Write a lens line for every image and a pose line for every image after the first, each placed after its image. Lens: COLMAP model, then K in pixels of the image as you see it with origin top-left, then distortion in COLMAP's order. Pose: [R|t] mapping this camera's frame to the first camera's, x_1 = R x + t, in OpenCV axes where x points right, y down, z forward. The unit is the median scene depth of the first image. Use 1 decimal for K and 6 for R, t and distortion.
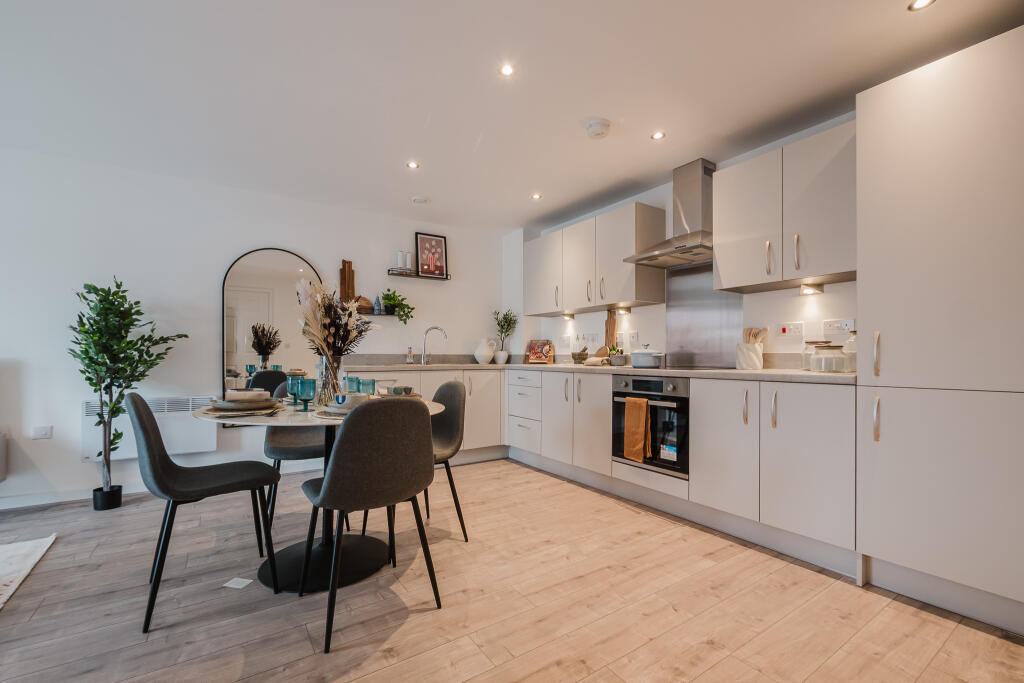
lens RADIAL K [[459.9, 0, 514.2], [0, 459.9, 350.4], [0, 0, 1]] dist [-0.002569, 0.000022]
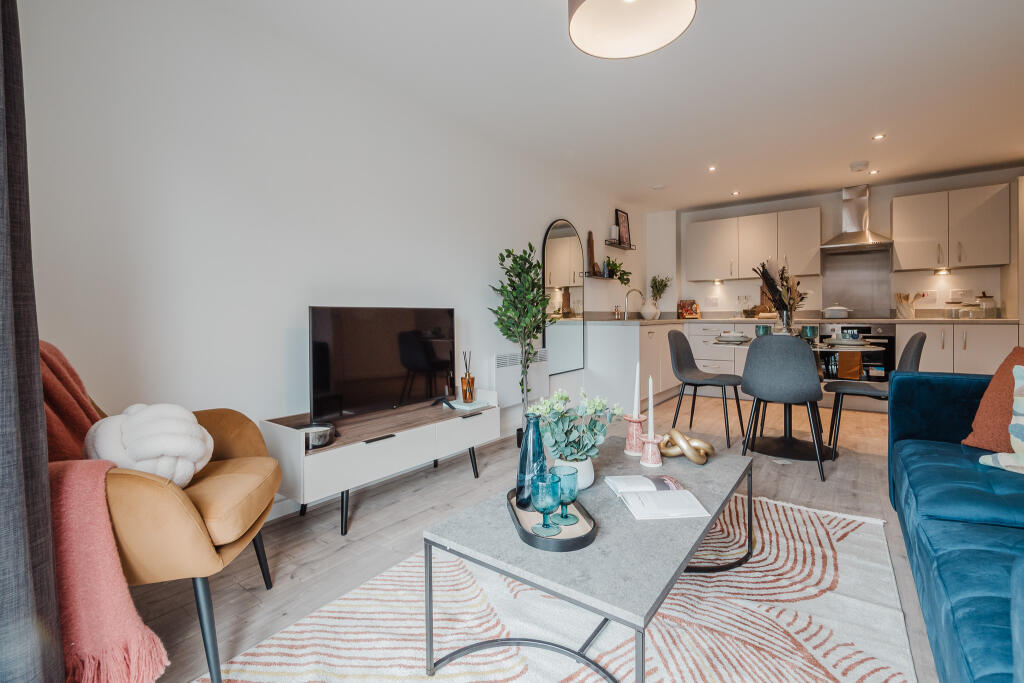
lens RADIAL K [[459.9, 0, 510.0], [0, 459.9, 320.0], [0, 0, 1]] dist [-0.002569, 0.000022]
pose [[0.940613, -0.006243, 0.339423, -1.464867], [0.000463, 0.999854, 0.017108, 0.017643], [-0.339480, -0.015935, 0.940478, -0.059819]]
